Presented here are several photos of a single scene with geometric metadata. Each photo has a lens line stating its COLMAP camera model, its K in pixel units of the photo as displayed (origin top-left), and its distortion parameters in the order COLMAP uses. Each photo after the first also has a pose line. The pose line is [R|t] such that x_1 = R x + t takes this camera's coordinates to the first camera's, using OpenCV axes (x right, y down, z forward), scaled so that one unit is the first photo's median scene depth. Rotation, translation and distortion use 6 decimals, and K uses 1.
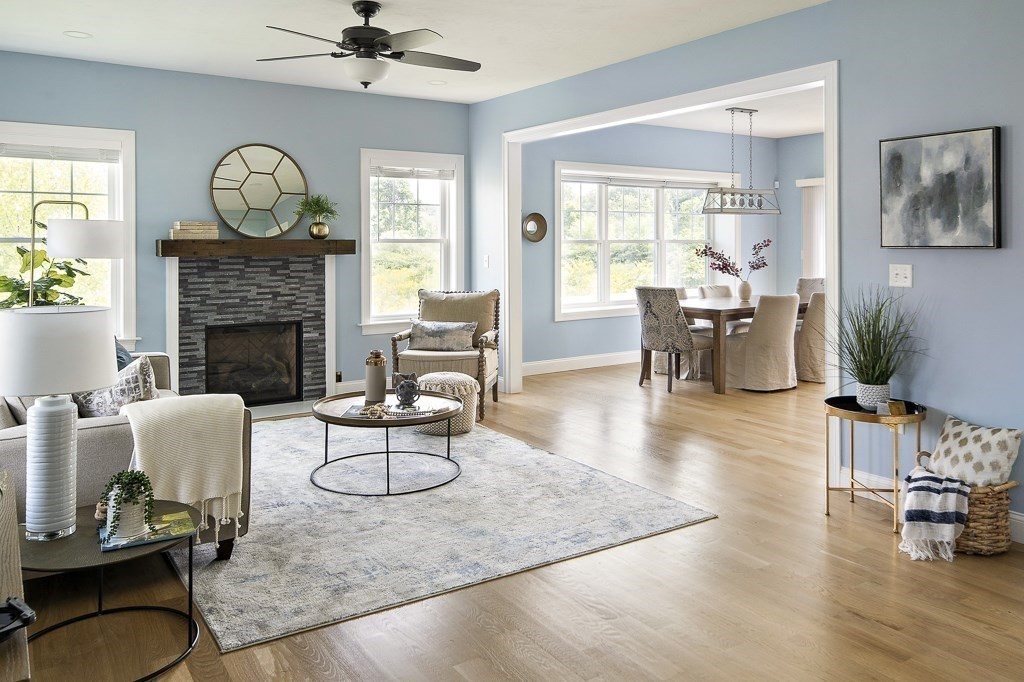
lens RADIAL K [[781.9, 0, 513.5], [0, 781.9, 247.6], [0, 0, 1]] dist [0.011728, -0.008306]
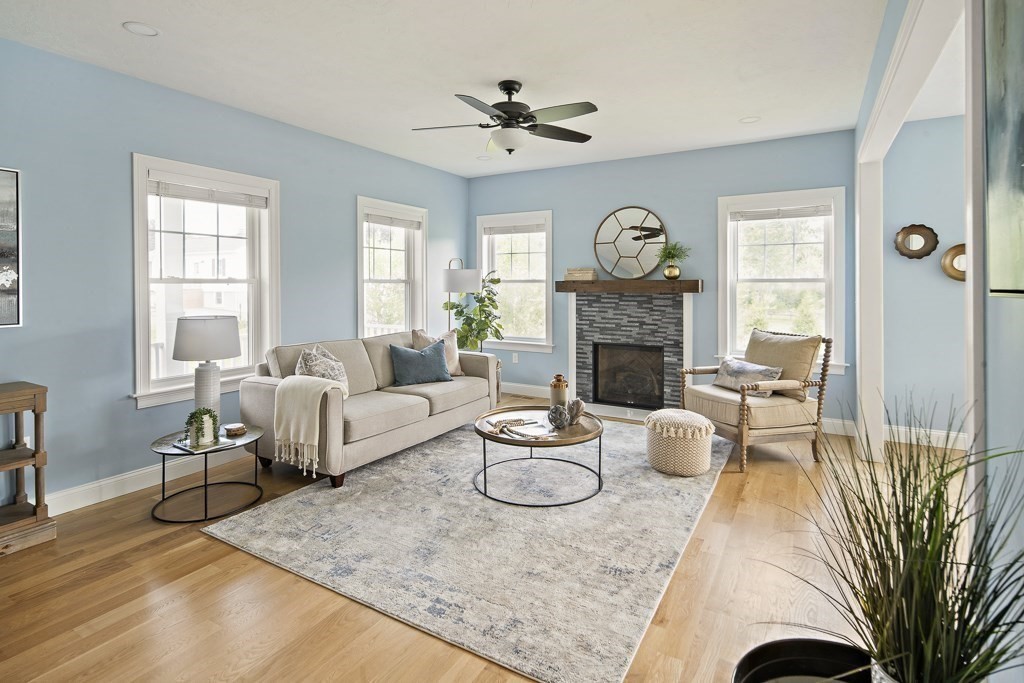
lens RADIAL K [[517.9, 0, 518.9], [0, 517.9, 285.0], [0, 0, 1]] dist [0.010637, -0.000913]
pose [[0.438766, 0.000870, -0.898601, 0.365398], [-0.004225, 0.999990, -0.001095, -0.000577], [0.898591, 0.004276, 0.438766, 0.450506]]
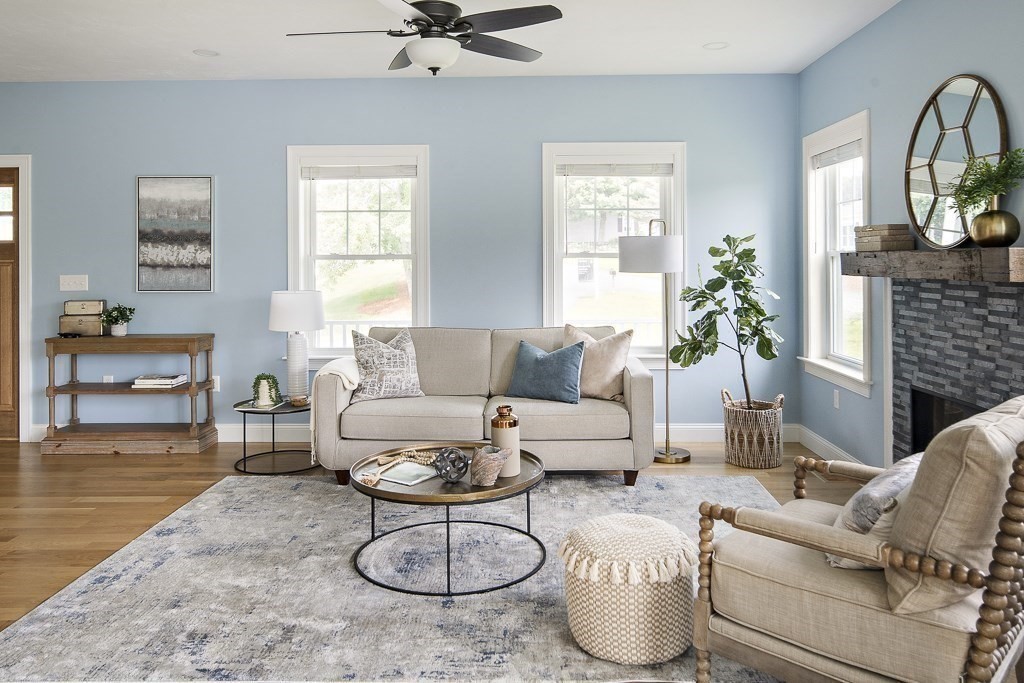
lens RADIAL K [[781.9, 0, 510.3], [0, 781.9, 253.2], [0, 0, 1]] dist [0.011728, -0.008306]
pose [[-0.585454, -0.003813, -0.810696, 0.305418], [-0.000578, 0.999991, -0.004286, -0.005049], [0.810705, -0.002041, -0.585451, 1.057155]]
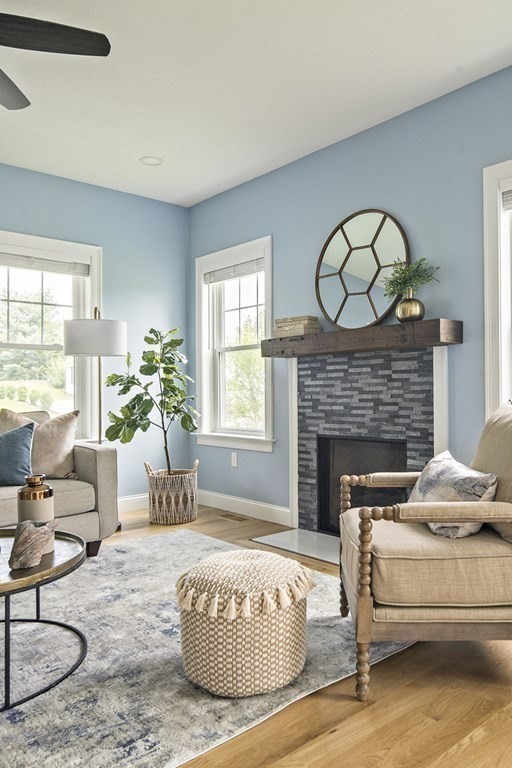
lens RADIAL K [[586.5, 0, 321.1], [0, 586.5, 387.0], [0, 0, 1]] dist [0.011728, -0.008306]
pose [[0.173707, -0.009027, -0.984756, 0.248838], [0.007741, 0.999940, -0.007801, 0.048853], [0.984767, -0.006268, 0.173766, 0.847011]]
